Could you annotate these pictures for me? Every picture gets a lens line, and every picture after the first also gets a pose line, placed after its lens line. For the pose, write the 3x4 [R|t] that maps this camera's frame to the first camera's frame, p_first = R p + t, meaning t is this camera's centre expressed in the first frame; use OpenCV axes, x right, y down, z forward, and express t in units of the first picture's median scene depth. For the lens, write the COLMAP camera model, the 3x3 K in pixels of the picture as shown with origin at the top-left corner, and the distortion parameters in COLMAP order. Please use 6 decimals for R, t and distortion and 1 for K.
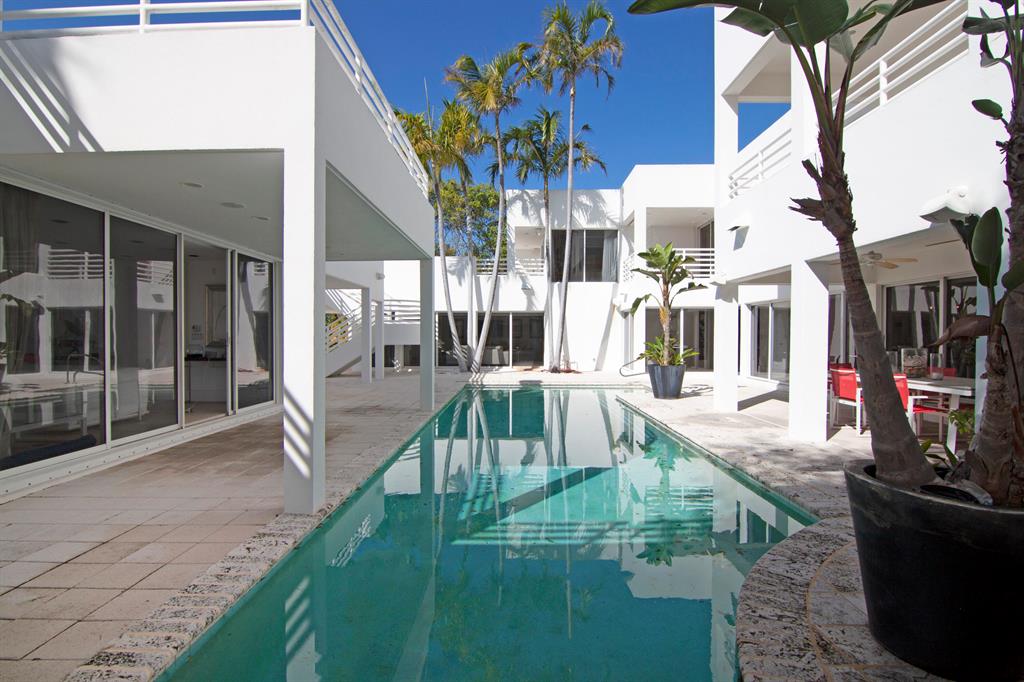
lens RADIAL K [[522.6, 0, 506.0], [0, 522.6, 345.1], [0, 0, 1]] dist [-0.006073, -0.007259]
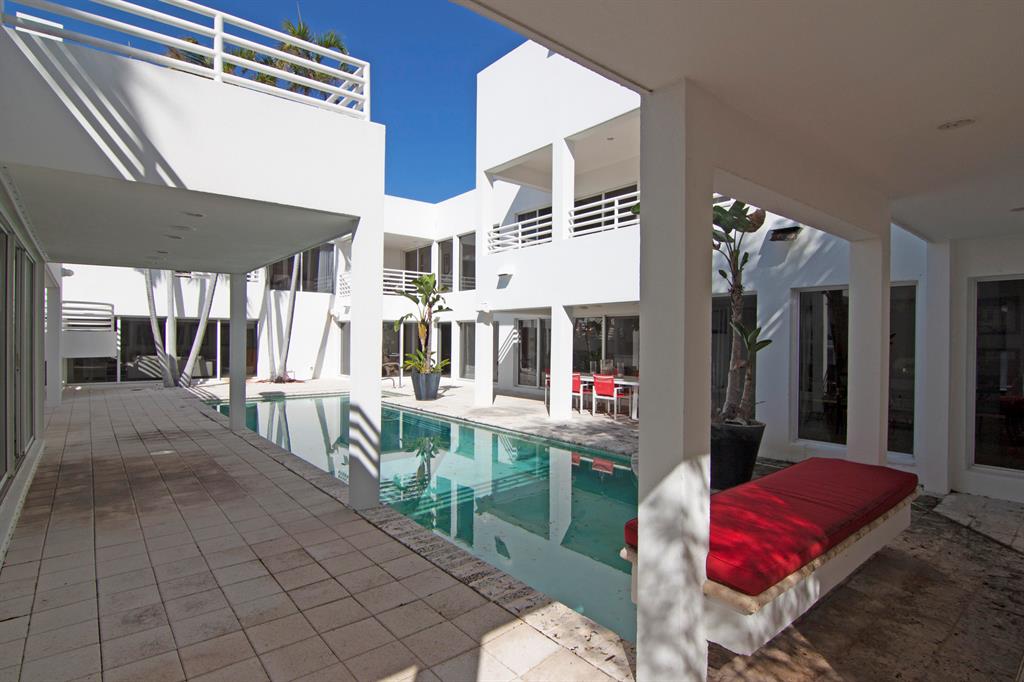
lens RADIAL K [[522.6, 0, 516.3], [0, 522.6, 342.9], [0, 0, 1]] dist [-0.006073, -0.007259]
pose [[0.758933, 0.002178, 0.651165, -0.205333], [0.003397, 0.999968, -0.007303, -0.013818], [-0.651160, 0.007755, 0.758901, -0.040014]]
